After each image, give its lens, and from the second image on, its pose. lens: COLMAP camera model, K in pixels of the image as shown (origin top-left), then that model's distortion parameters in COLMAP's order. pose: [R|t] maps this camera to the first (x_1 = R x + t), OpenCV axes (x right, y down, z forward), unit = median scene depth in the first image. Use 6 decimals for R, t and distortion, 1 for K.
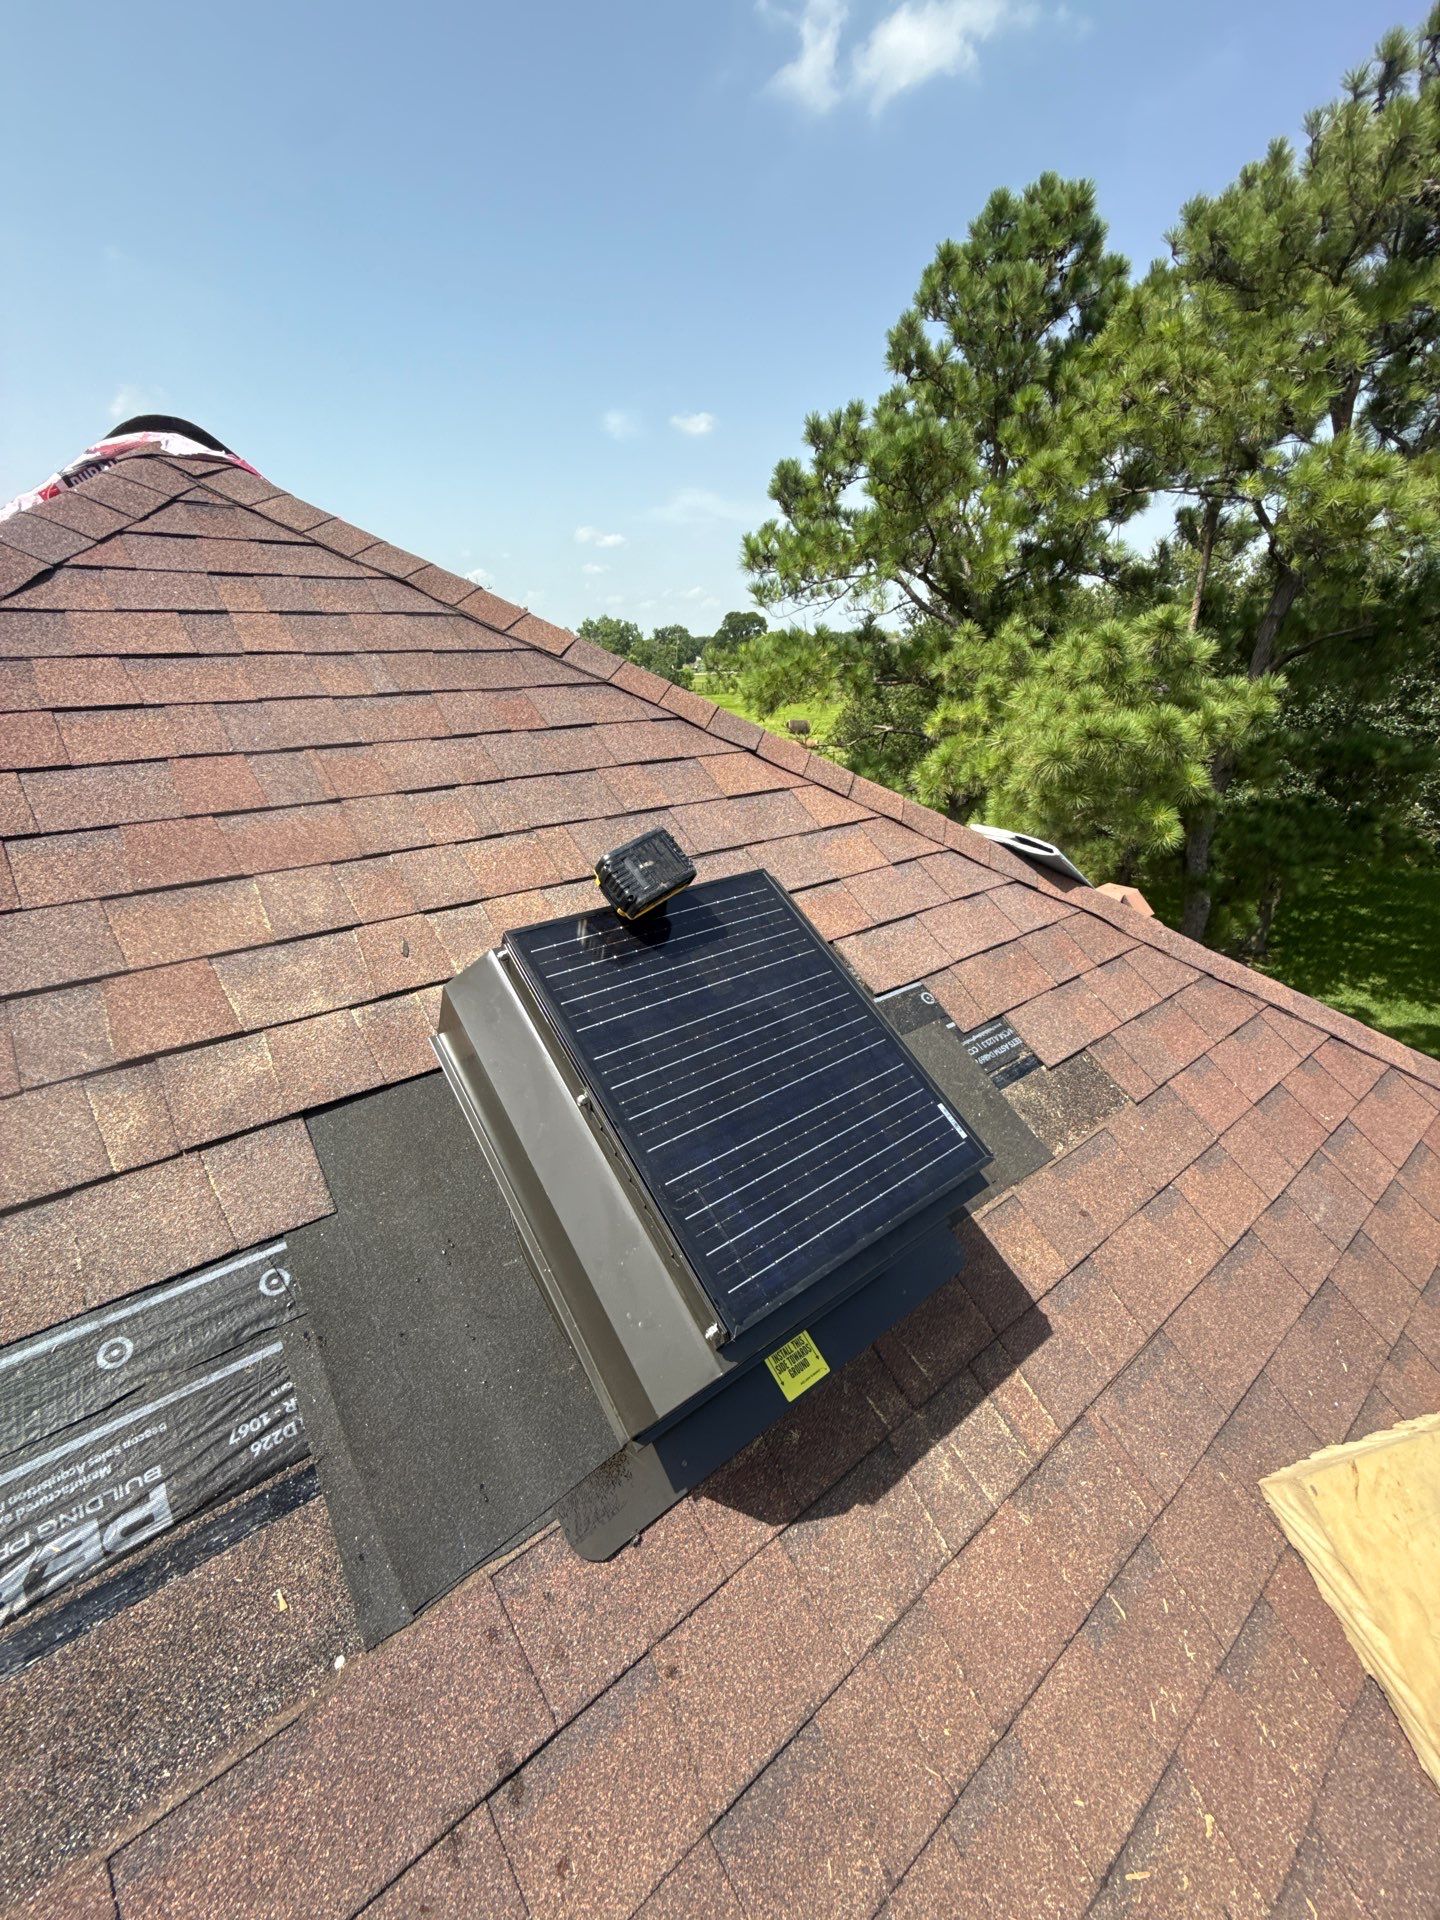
lens RADIAL K [[772.7, 0, 719.1], [0, 772.7, 953.8], [0, 0, 1]] dist [0.001370, 0.000129]
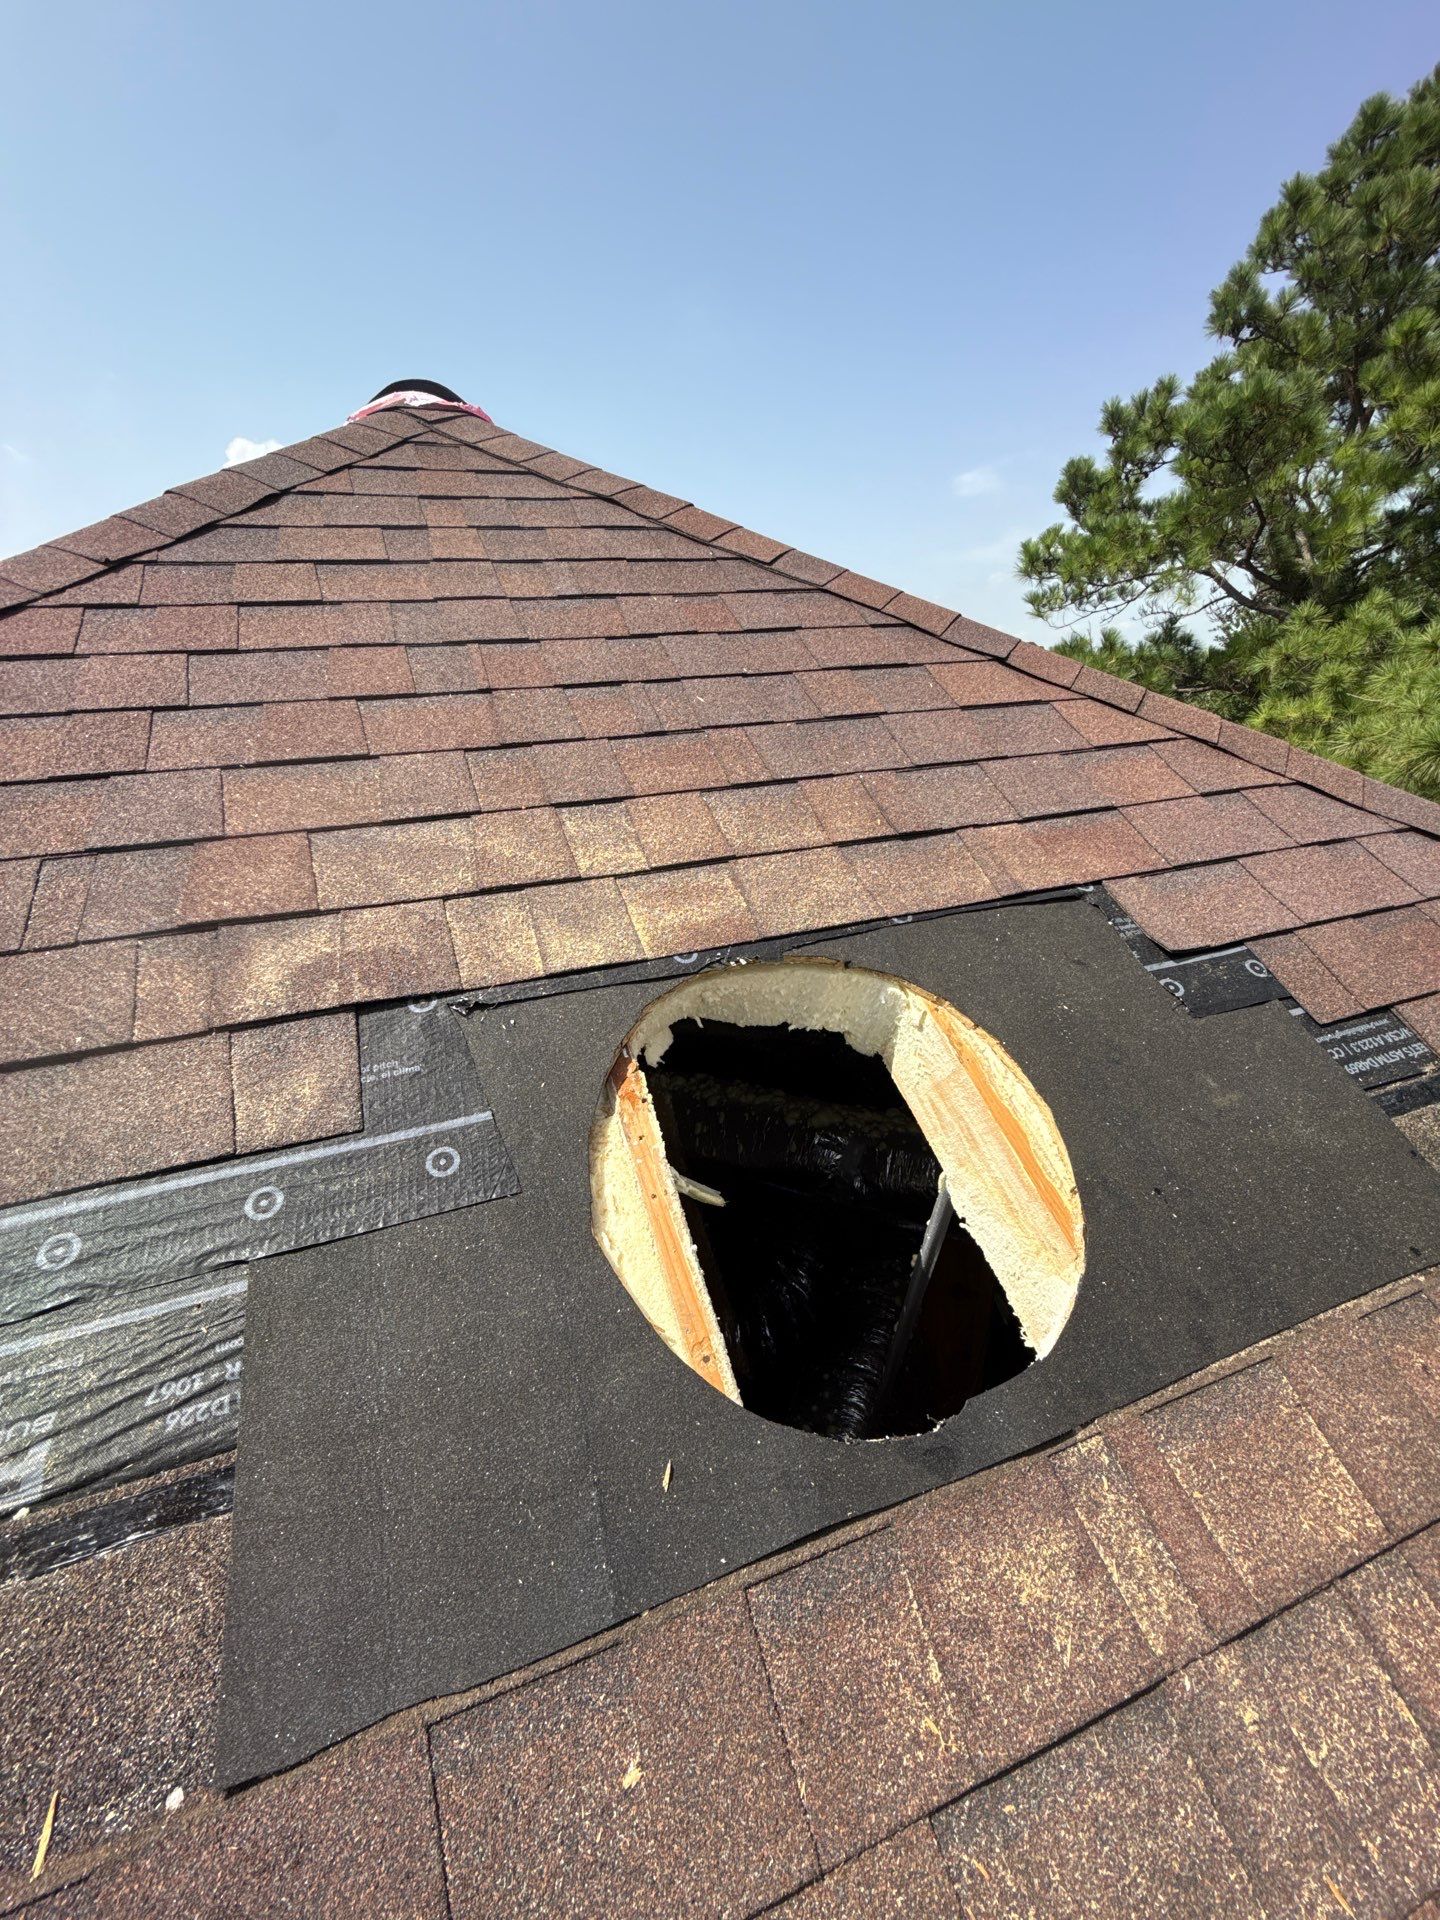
lens RADIAL K [[772.7, 0, 717.3], [0, 772.7, 955.5], [0, 0, 1]] dist [0.001370, 0.000129]
pose [[0.947080, 0.055467, -0.316168, 0.042355], [-0.070259, 0.996894, -0.035570, 0.099832], [0.313214, 0.055902, 0.948036, 0.227344]]
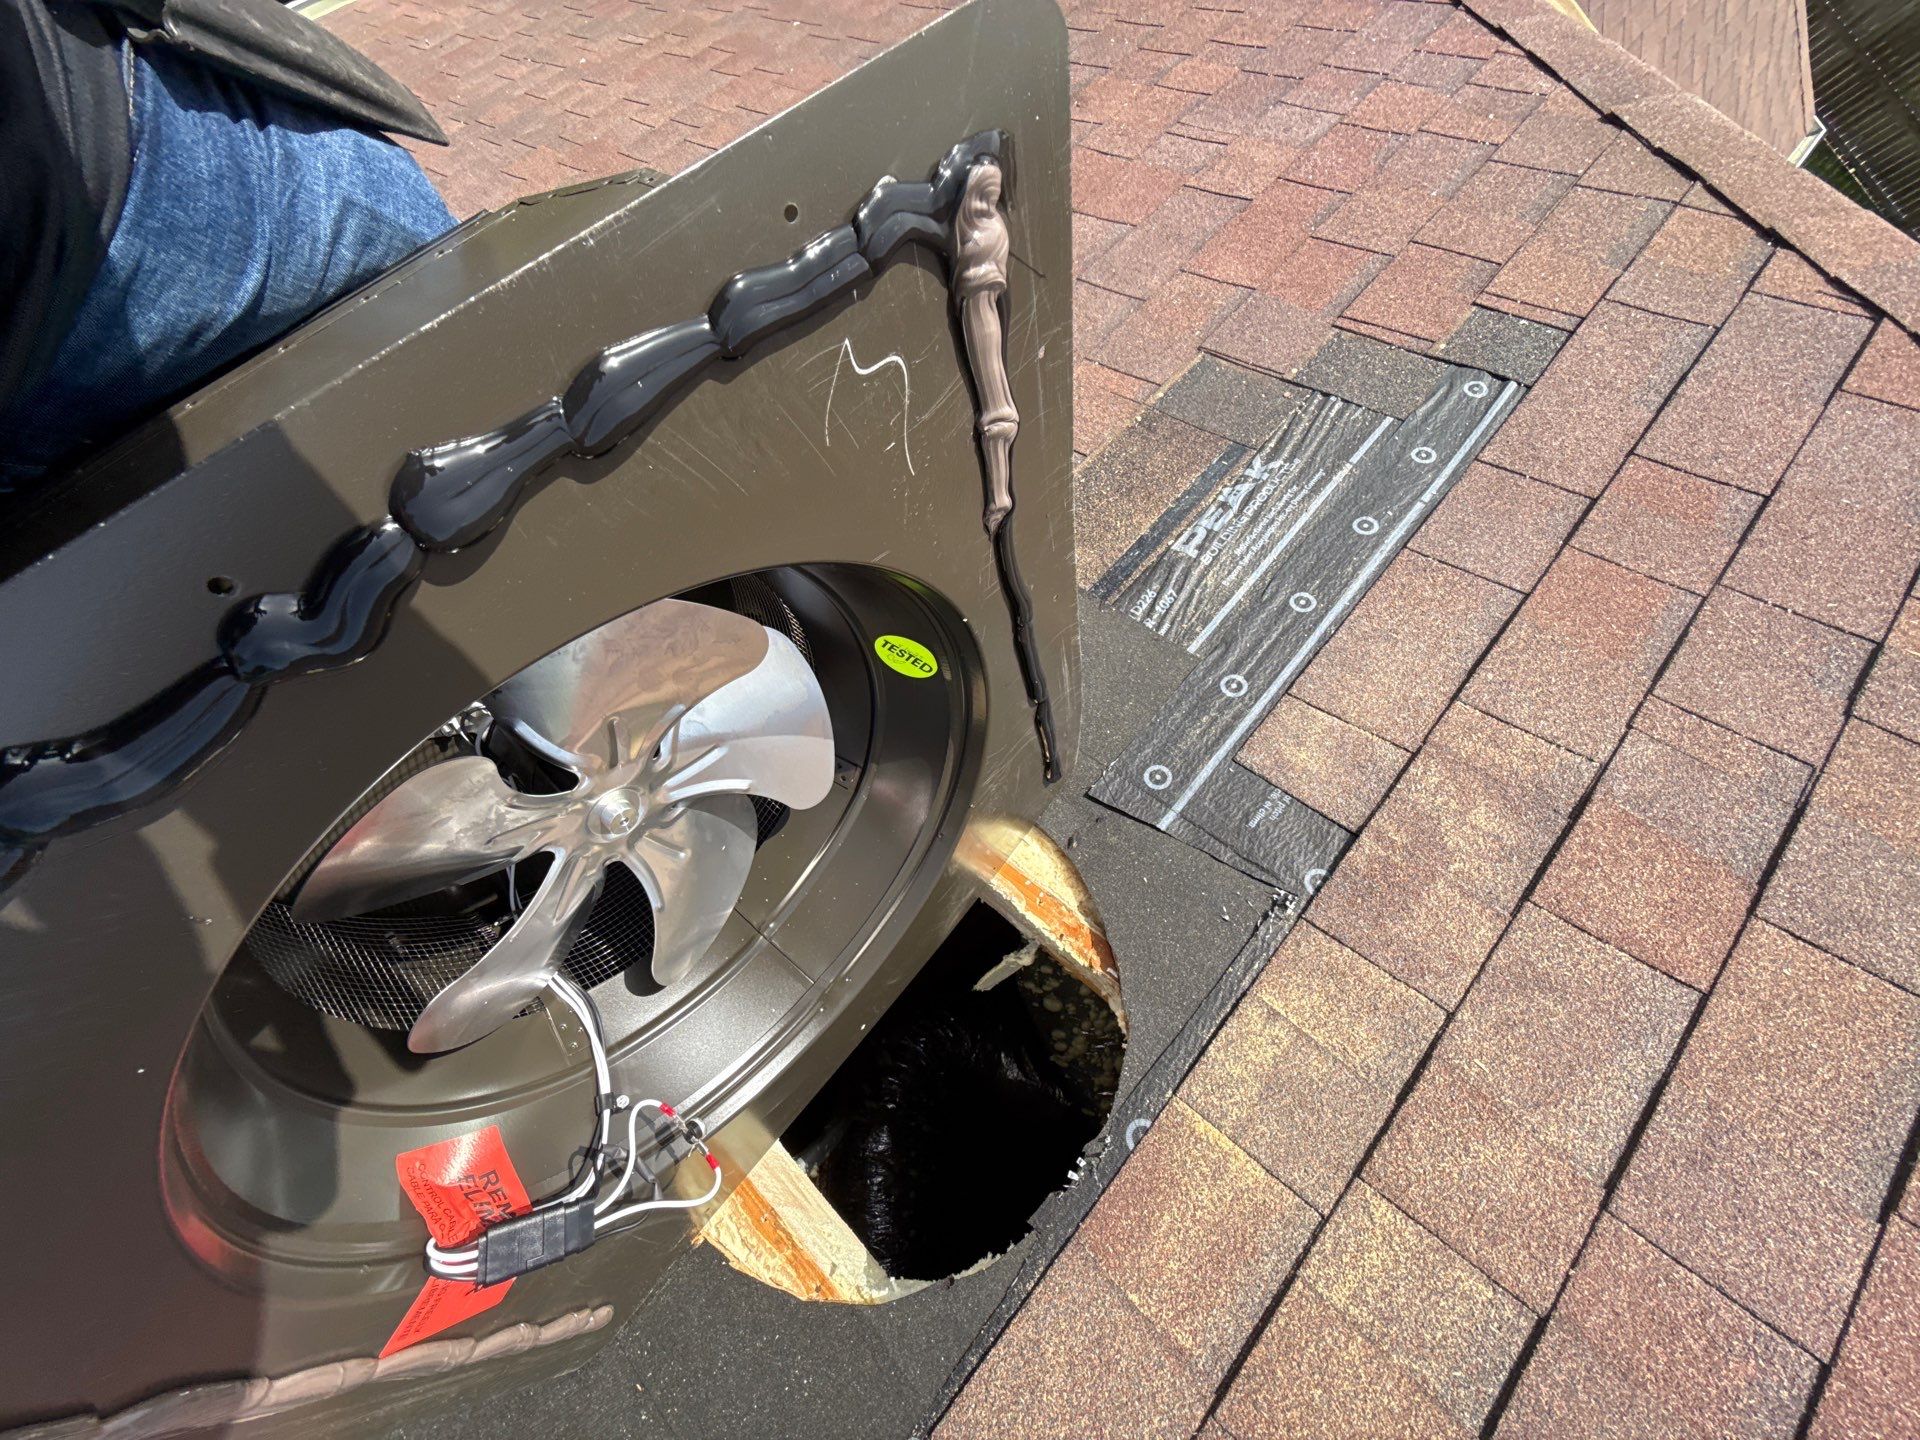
lens RADIAL K [[761.7, 0, 960.9], [0, 761.7, 713.3], [0, 0, 1]] dist [0.002006, -0.000428]
pose [[-0.958552, 0.103774, -0.265348, 0.021029], [-0.283046, -0.240221, 0.928536, -0.230308], [0.032616, 0.965155, 0.259637, 0.429744]]
